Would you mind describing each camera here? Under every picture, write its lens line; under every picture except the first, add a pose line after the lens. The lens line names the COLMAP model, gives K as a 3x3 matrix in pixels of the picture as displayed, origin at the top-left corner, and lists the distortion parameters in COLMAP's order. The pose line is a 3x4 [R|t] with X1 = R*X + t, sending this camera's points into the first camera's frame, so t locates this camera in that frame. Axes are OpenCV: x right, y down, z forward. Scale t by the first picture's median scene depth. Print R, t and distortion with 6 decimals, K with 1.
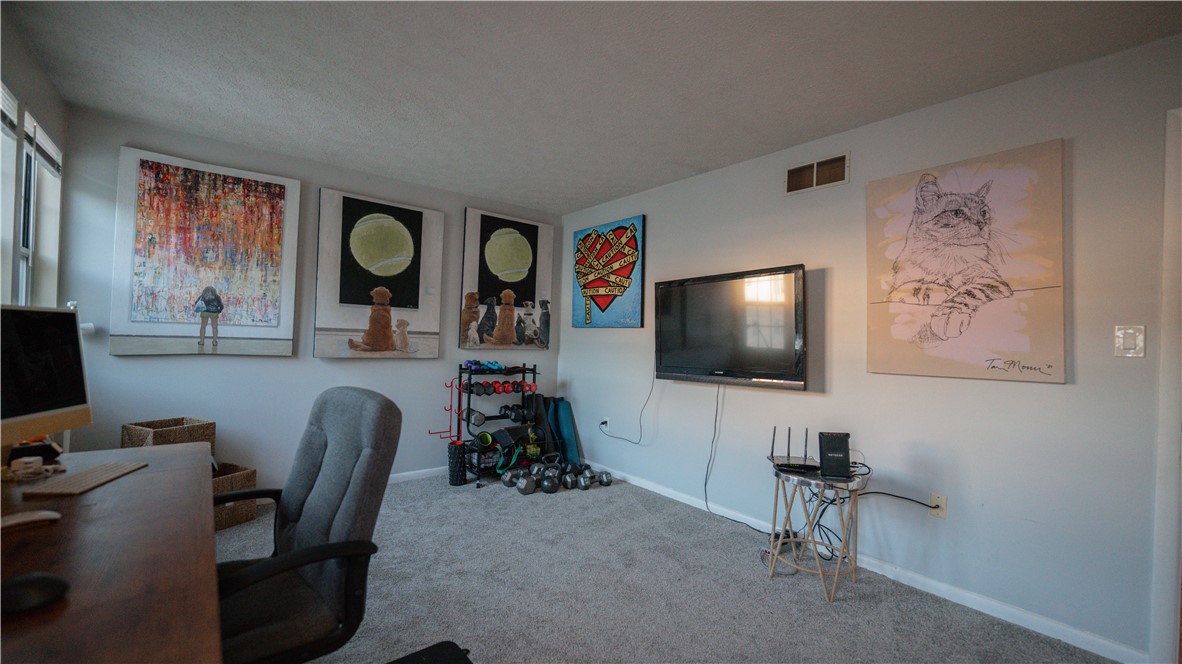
lens RADIAL K [[477.5, 0, 589.3], [0, 477.5, 334.1], [0, 0, 1]] dist [-0.007946, -0.002107]
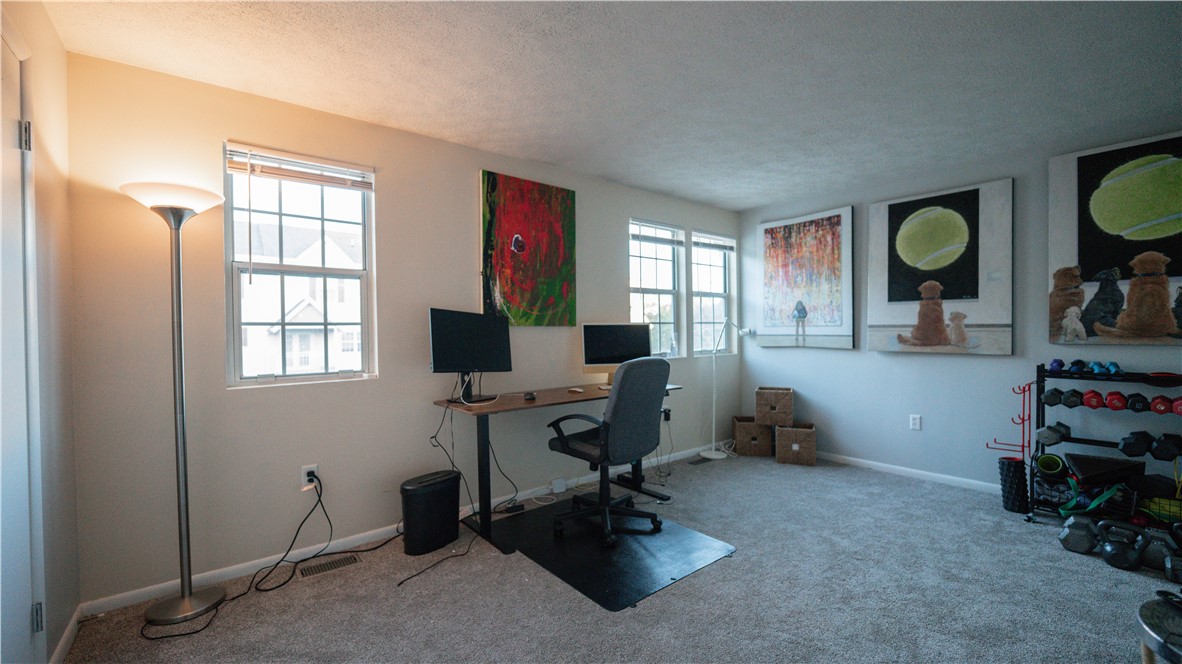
lens RADIAL K [[477.5, 0, 586.3], [0, 477.5, 336.6], [0, 0, 1]] dist [-0.007946, -0.002107]
pose [[-0.020190, -0.021460, -0.999566, 0.586007], [0.013323, 0.999675, -0.021732, 0.029697], [0.999707, -0.013756, -0.019898, 0.317999]]
